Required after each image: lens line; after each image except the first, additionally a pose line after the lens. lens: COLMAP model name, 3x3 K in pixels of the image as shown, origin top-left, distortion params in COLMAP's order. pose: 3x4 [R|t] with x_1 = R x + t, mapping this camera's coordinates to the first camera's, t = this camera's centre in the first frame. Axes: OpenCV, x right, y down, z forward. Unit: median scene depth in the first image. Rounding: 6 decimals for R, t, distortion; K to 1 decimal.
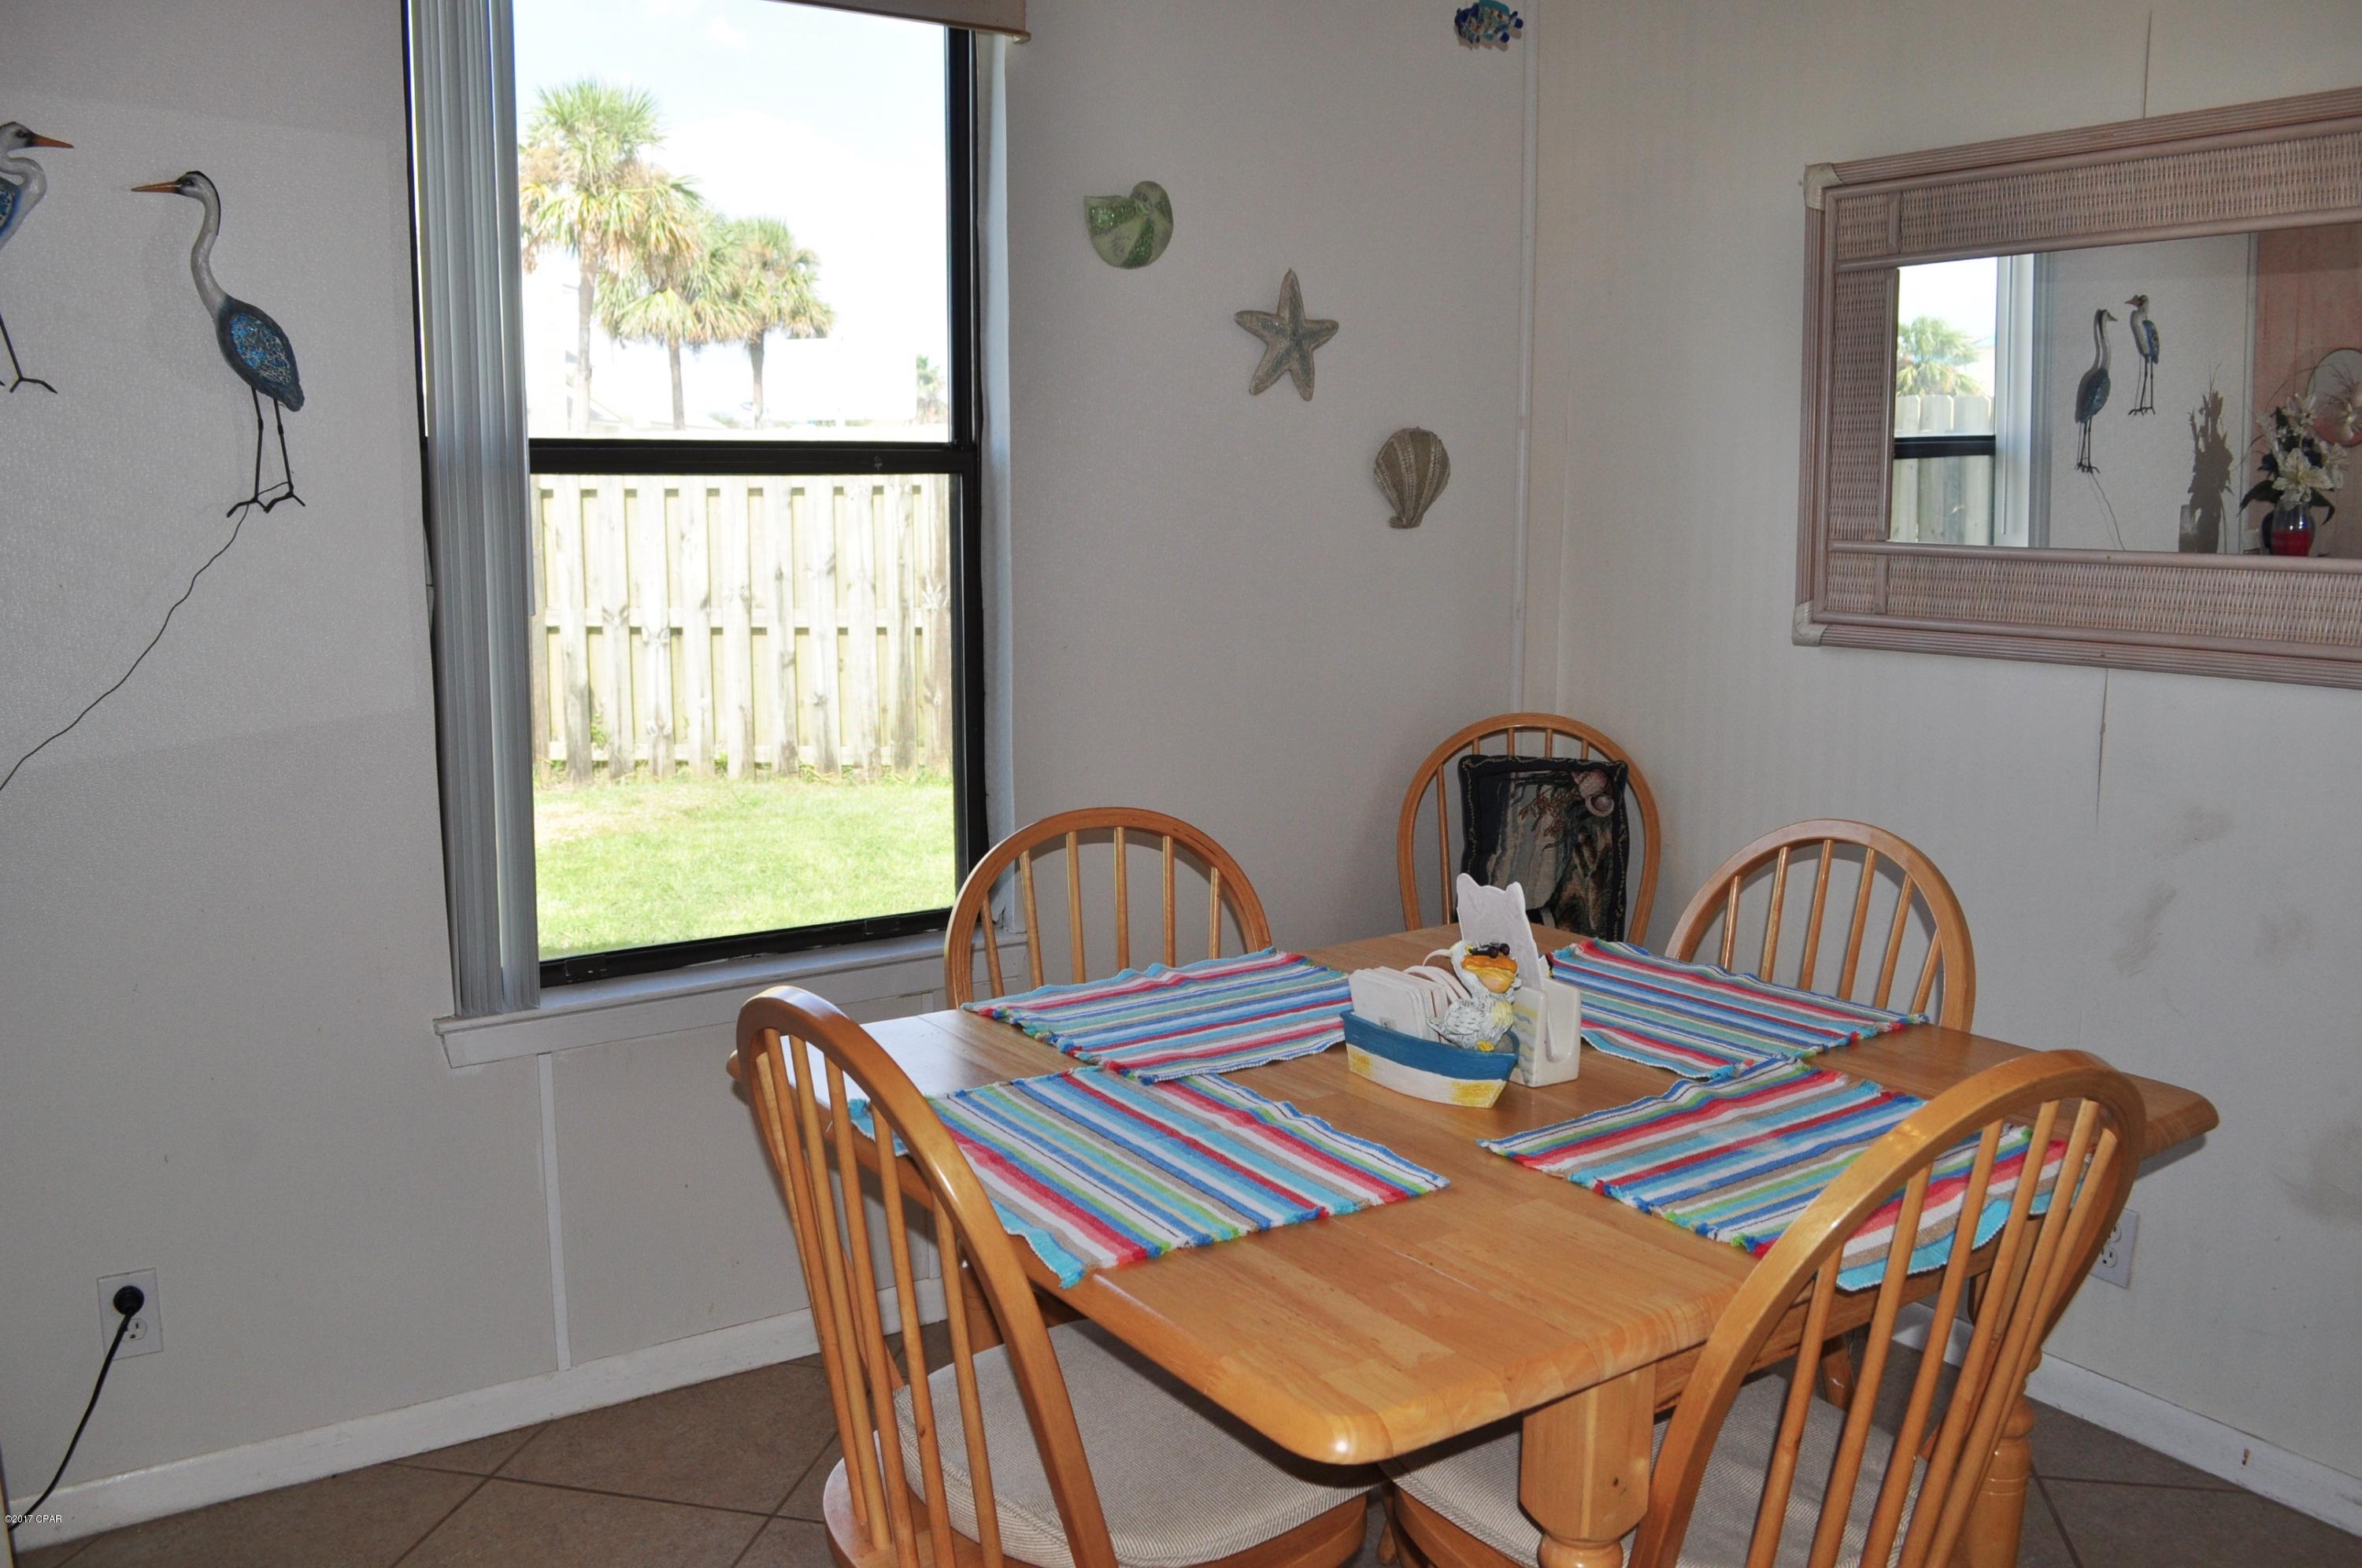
lens RADIAL K [[1835.4, 0, 1187.1], [0, 1835.4, 782.4], [0, 0, 1]] dist [-0.078053, -0.008652]
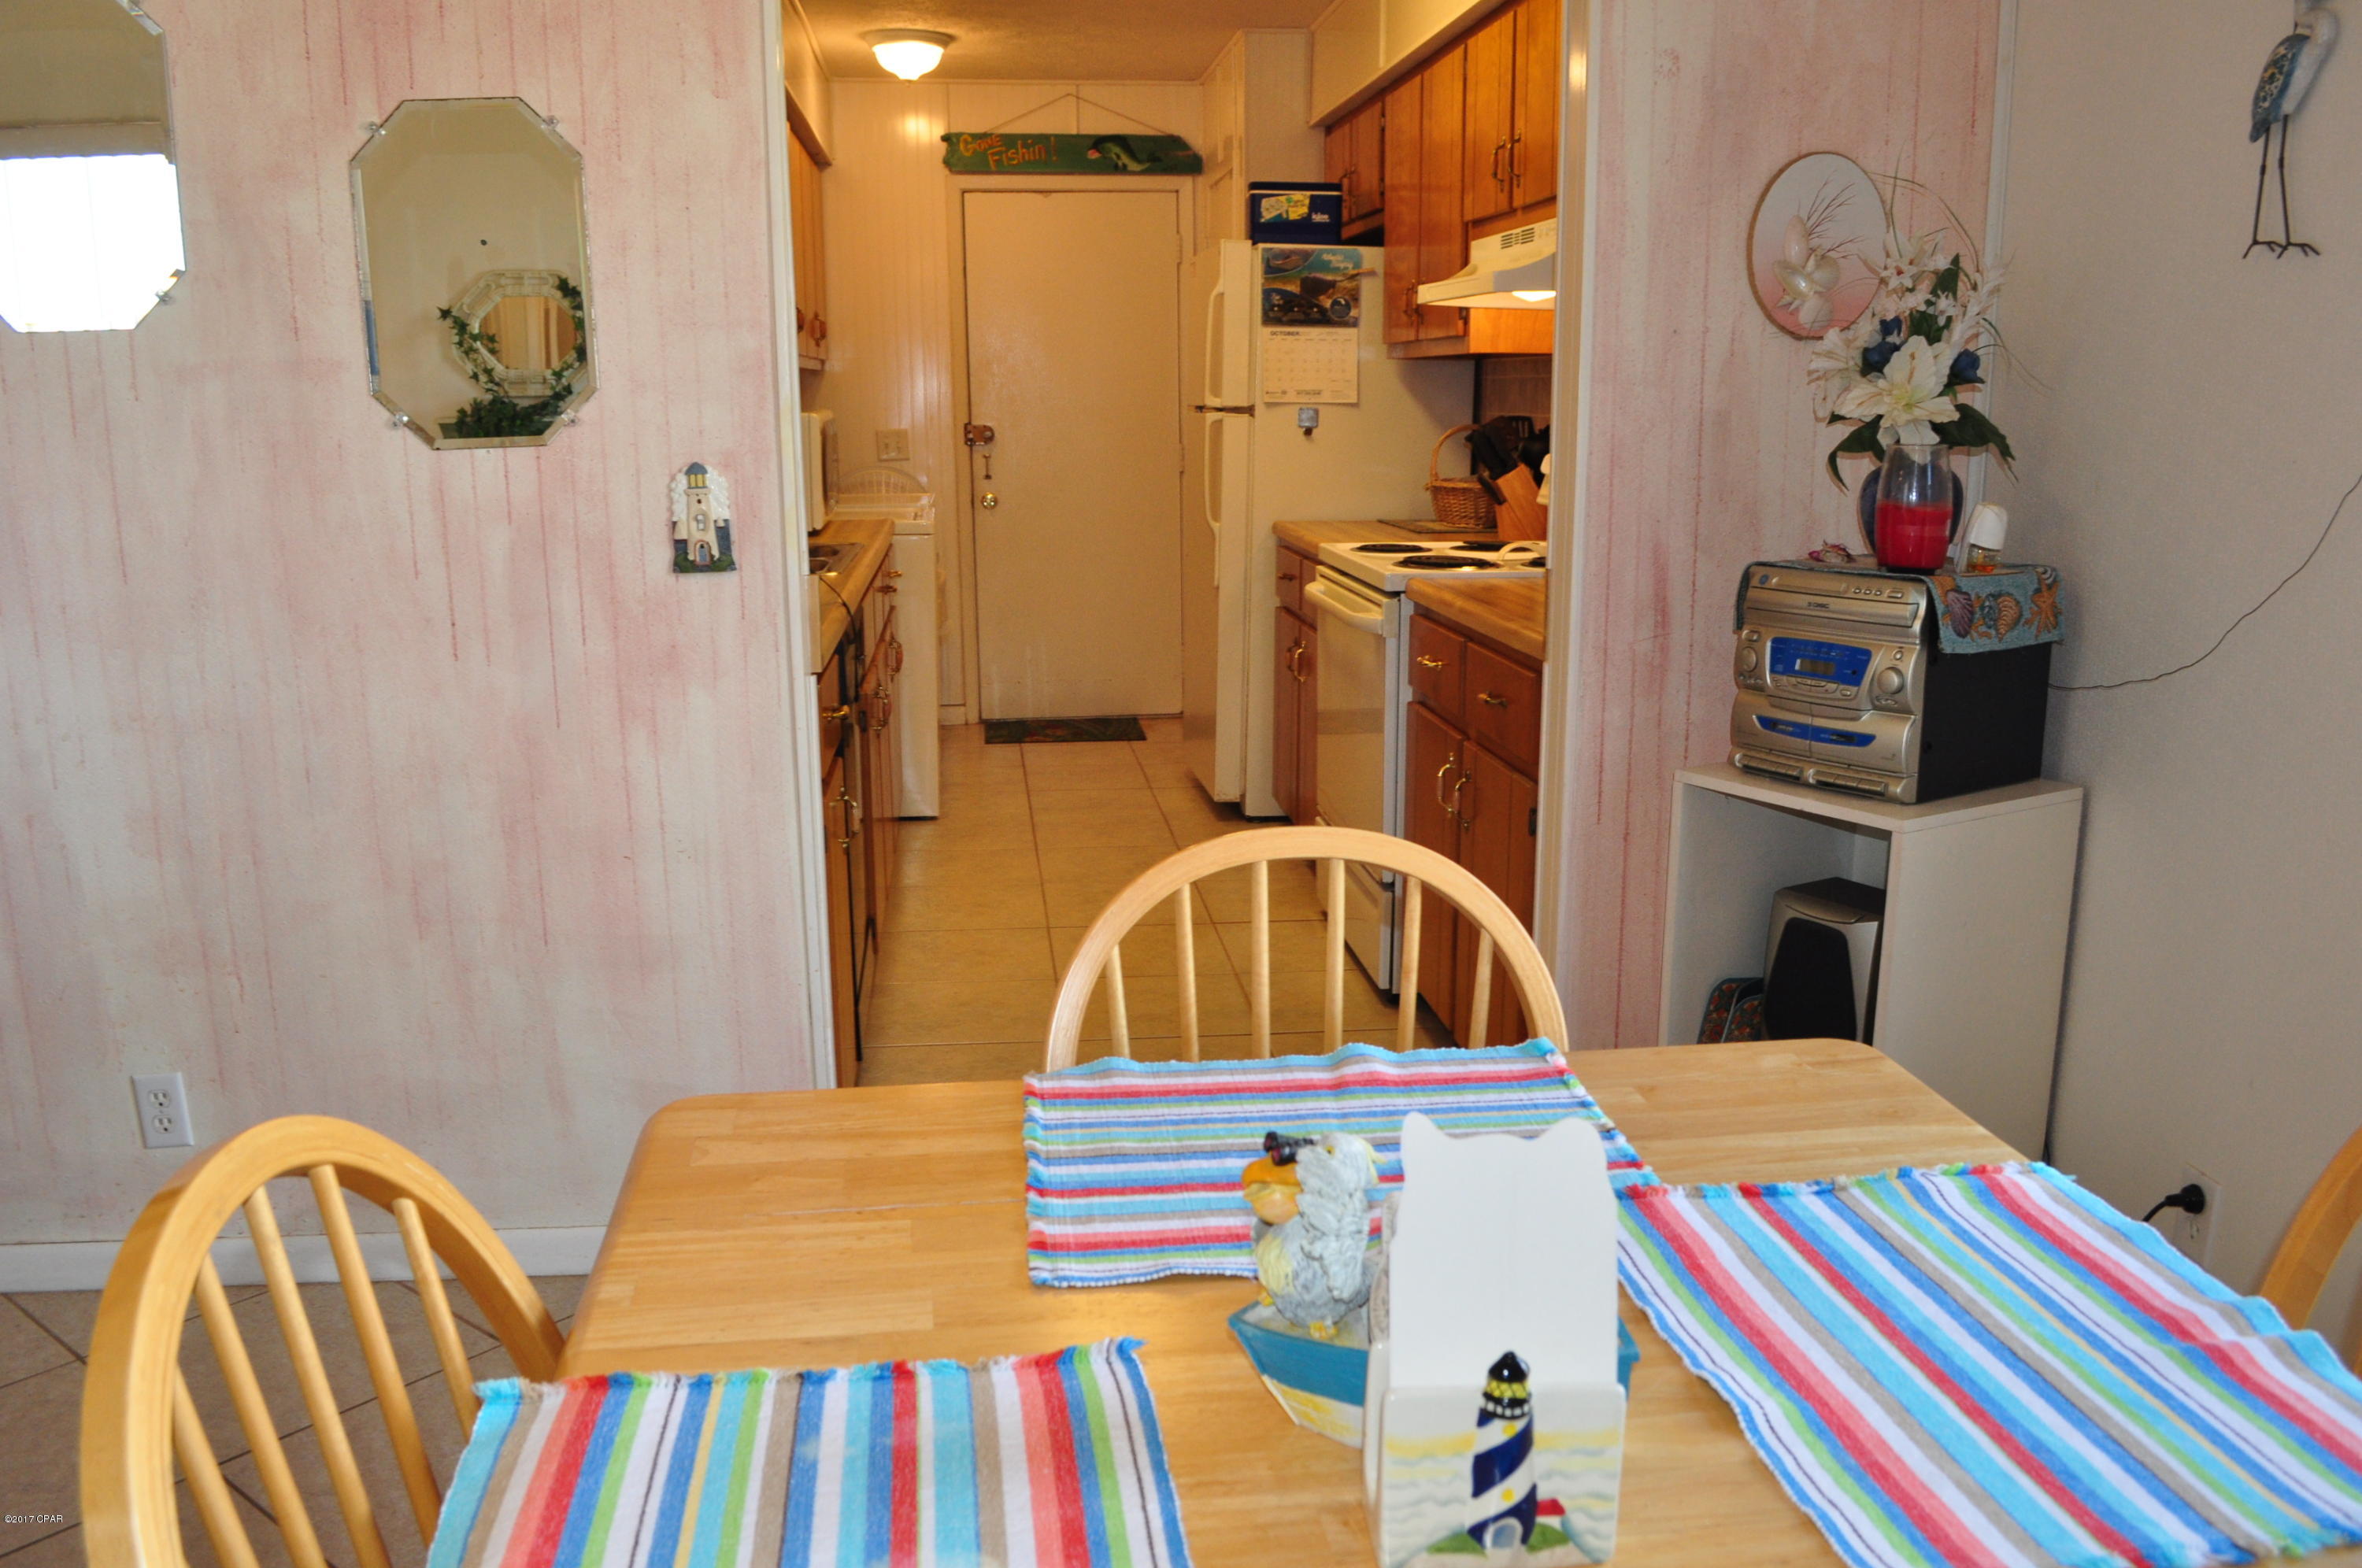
lens RADIAL K [[1835.4, 0, 1183.1], [0, 1835.4, 784.1], [0, 0, 1]] dist [-0.078053, -0.008652]
pose [[-0.448519, 0.191696, -0.872974, 0.372732], [-0.133952, 0.951279, 0.277713, -0.096525], [0.883679, 0.241496, -0.400989, 0.670085]]
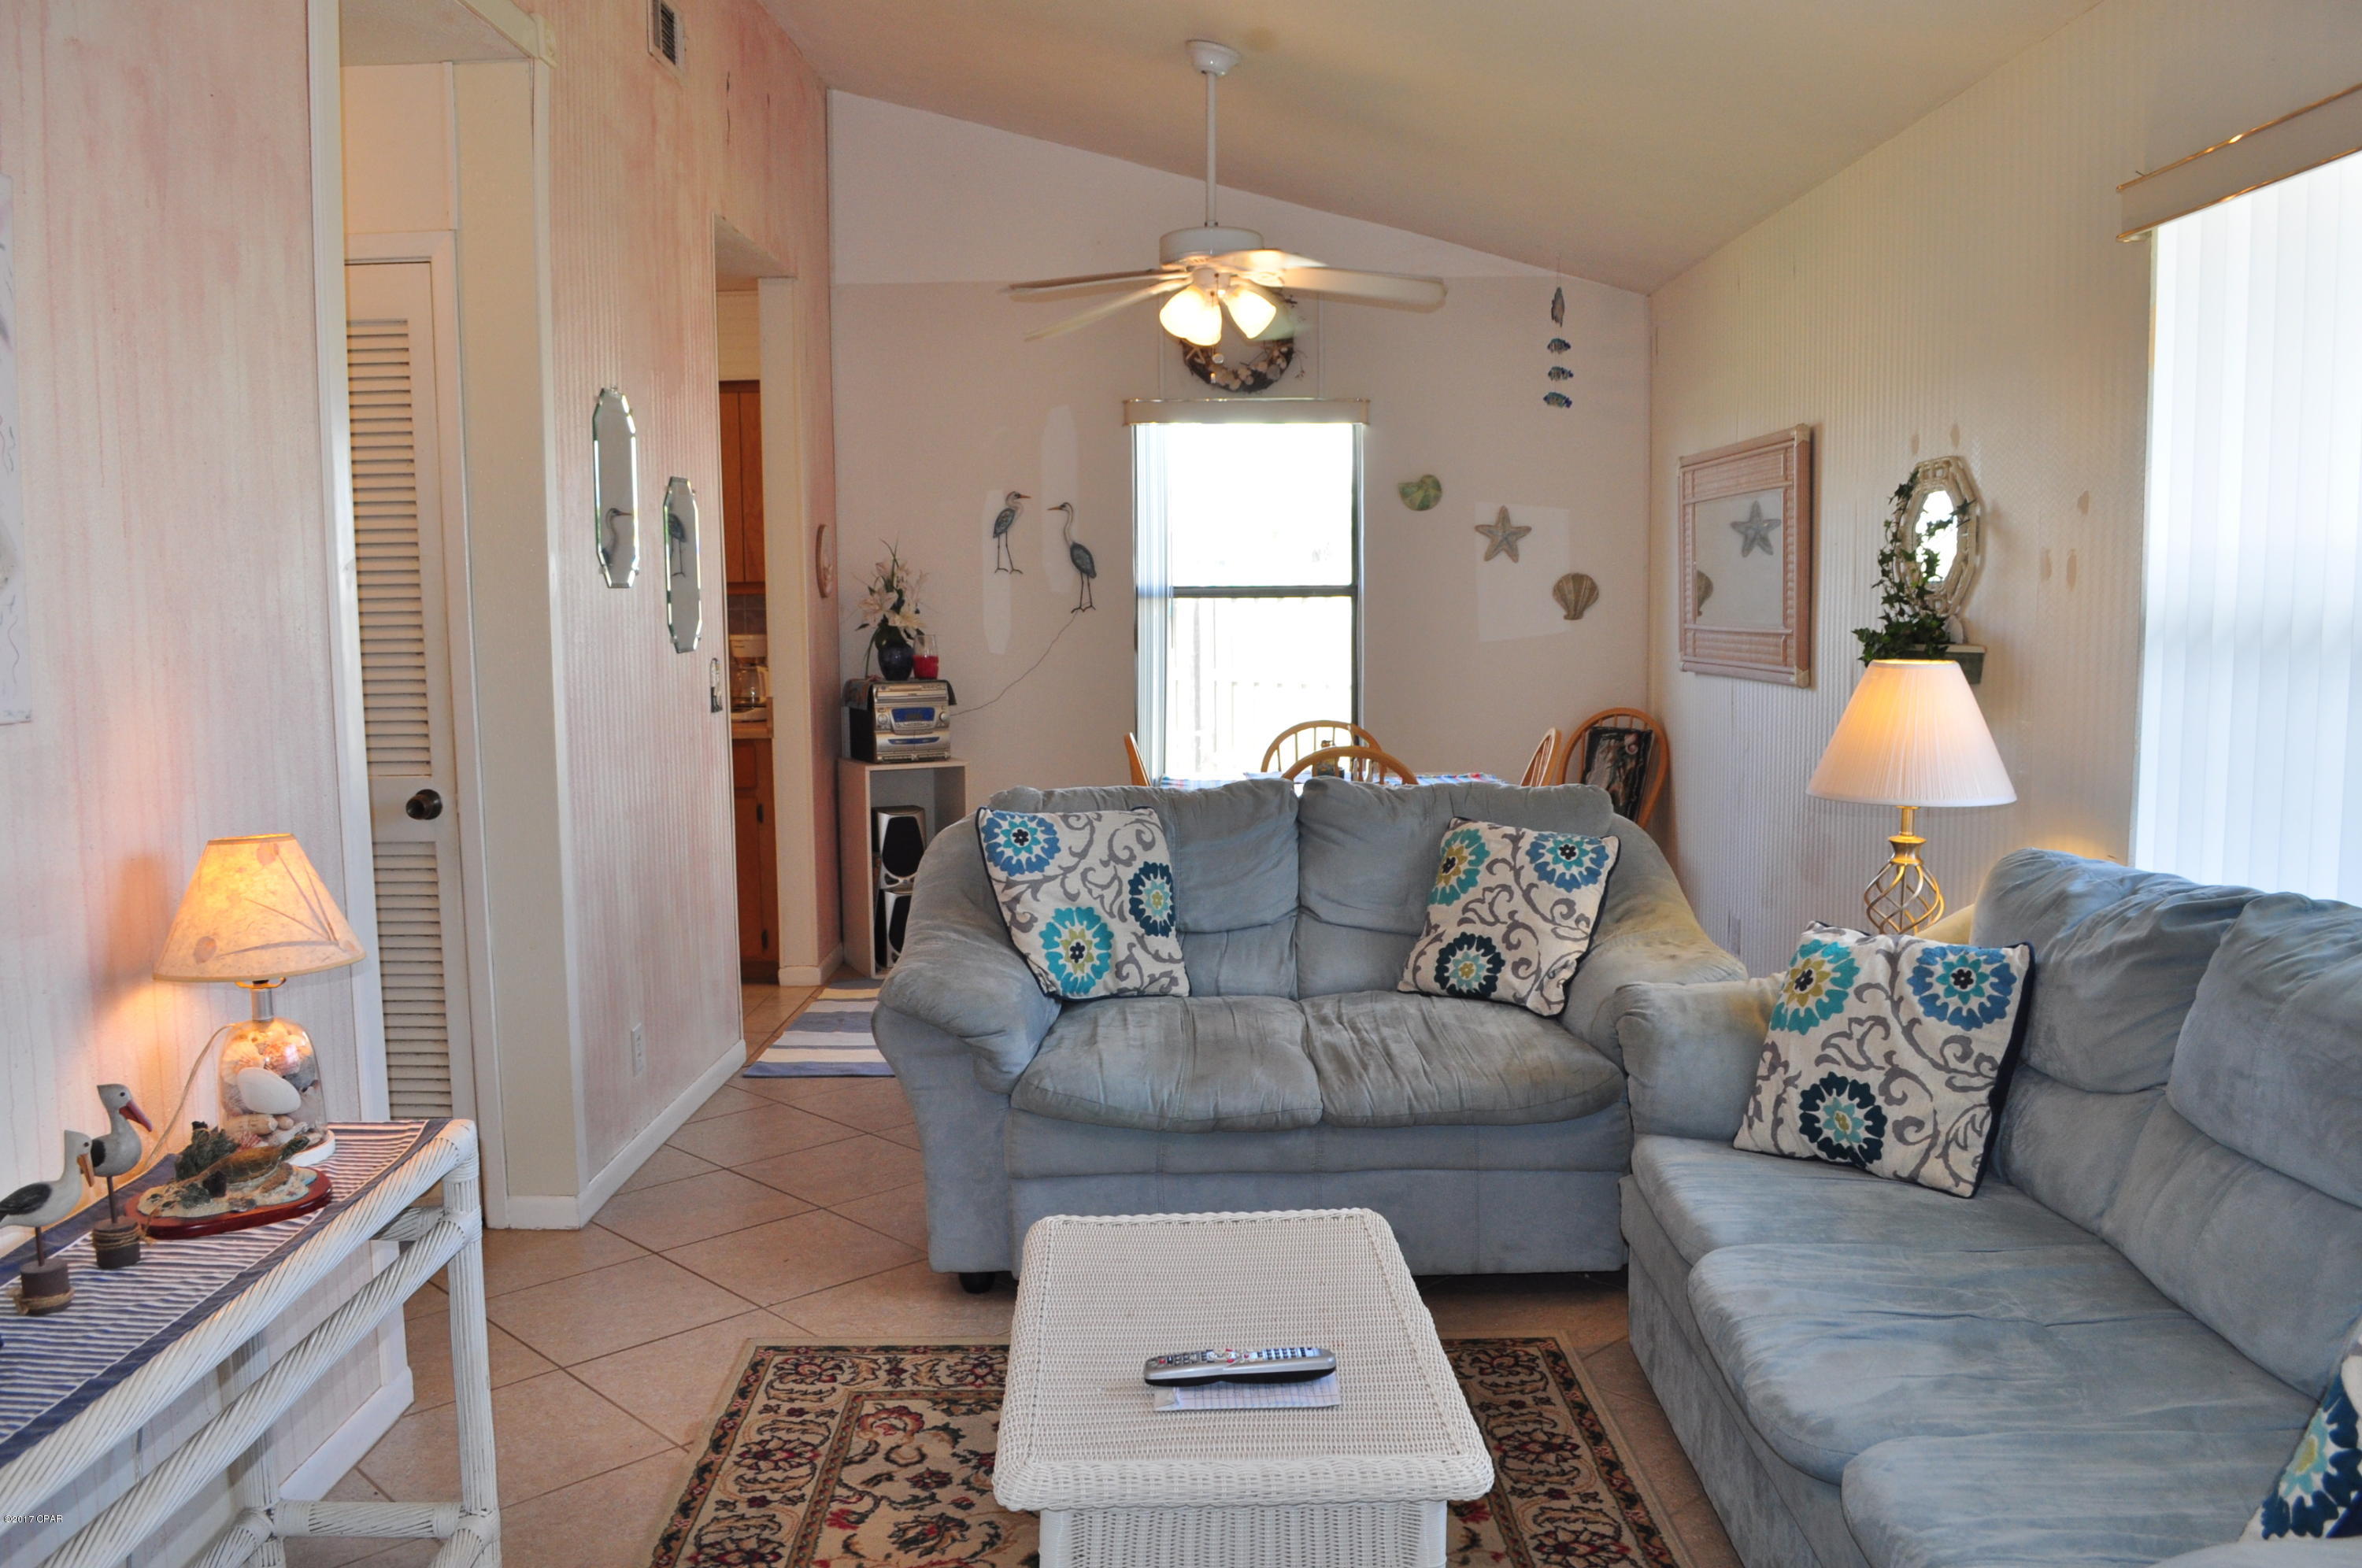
lens RADIAL K [[1835.4, 0, 1181.6], [0, 1835.4, 783.8], [0, 0, 1]] dist [-0.078053, -0.008652]
pose [[0.829935, 0.050166, -0.555600, 1.071421], [-0.078779, 0.996507, -0.027700, 0.167993], [0.552270, 0.066759, 0.830988, -1.156599]]
